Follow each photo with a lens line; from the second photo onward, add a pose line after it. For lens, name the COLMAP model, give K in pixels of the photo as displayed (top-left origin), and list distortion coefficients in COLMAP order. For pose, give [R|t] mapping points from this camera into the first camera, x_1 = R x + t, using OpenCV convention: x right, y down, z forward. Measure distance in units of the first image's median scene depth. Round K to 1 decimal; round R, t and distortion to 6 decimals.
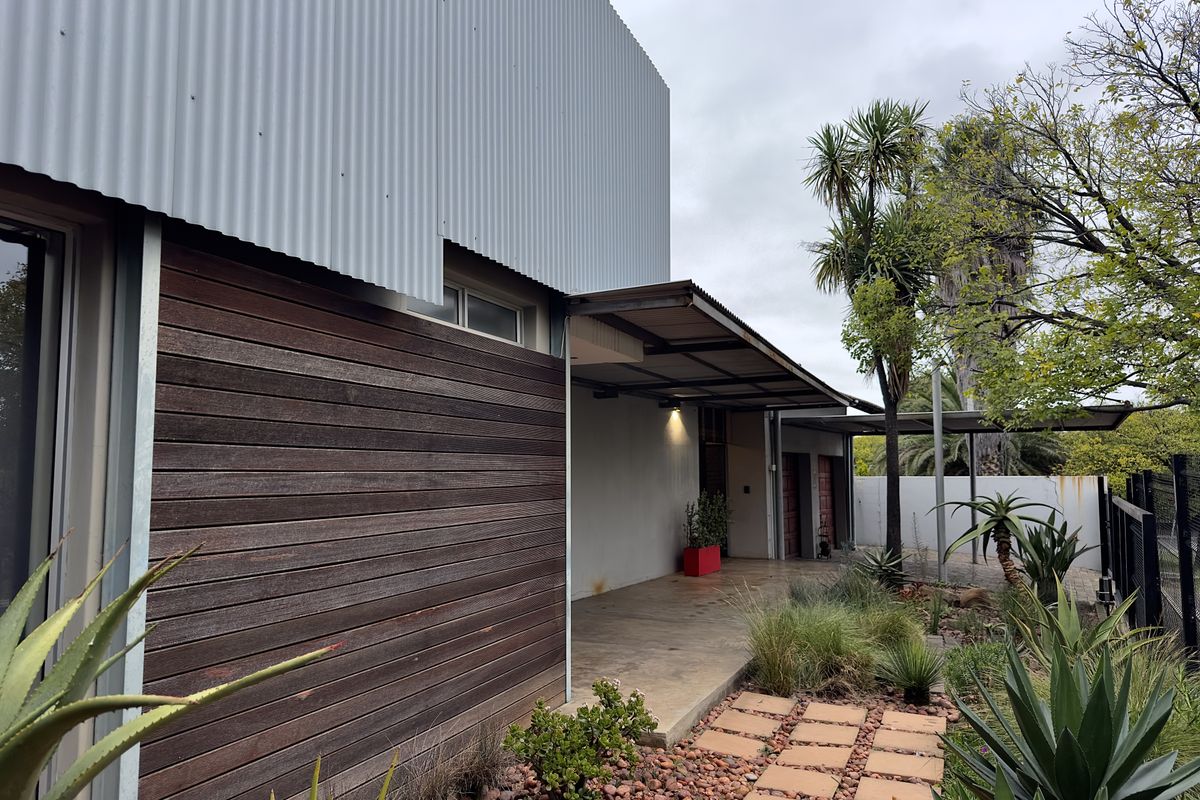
lens RADIAL K [[858.5, 0, 599.6], [0, 858.5, 400.8], [0, 0, 1]] dist [0.024116, -0.024288]
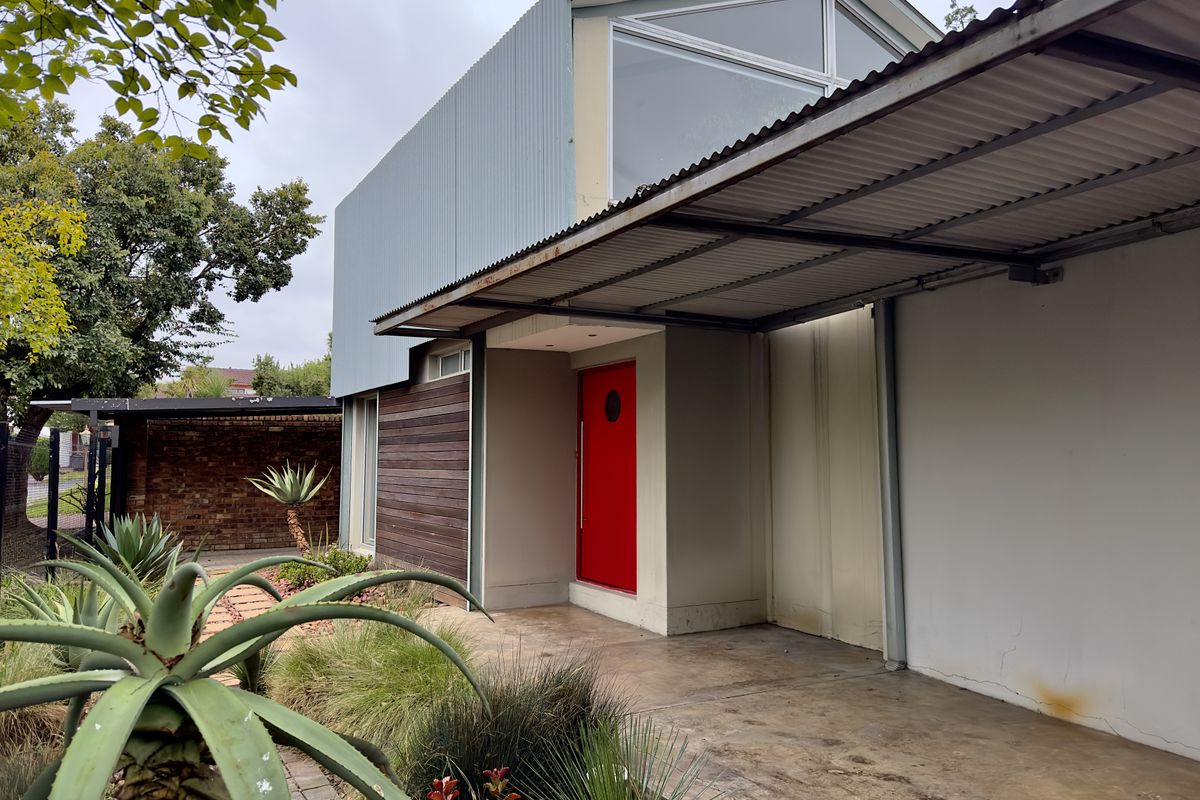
lens RADIAL K [[858.5, 0, 605.0], [0, 858.5, 394.8], [0, 0, 1]] dist [0.024116, -0.024288]
pose [[-0.610314, -0.037244, -0.791283, 0.983871], [0.077015, 0.991372, -0.106064, 0.161295], [0.788407, -0.125673, -0.602180, 2.112576]]
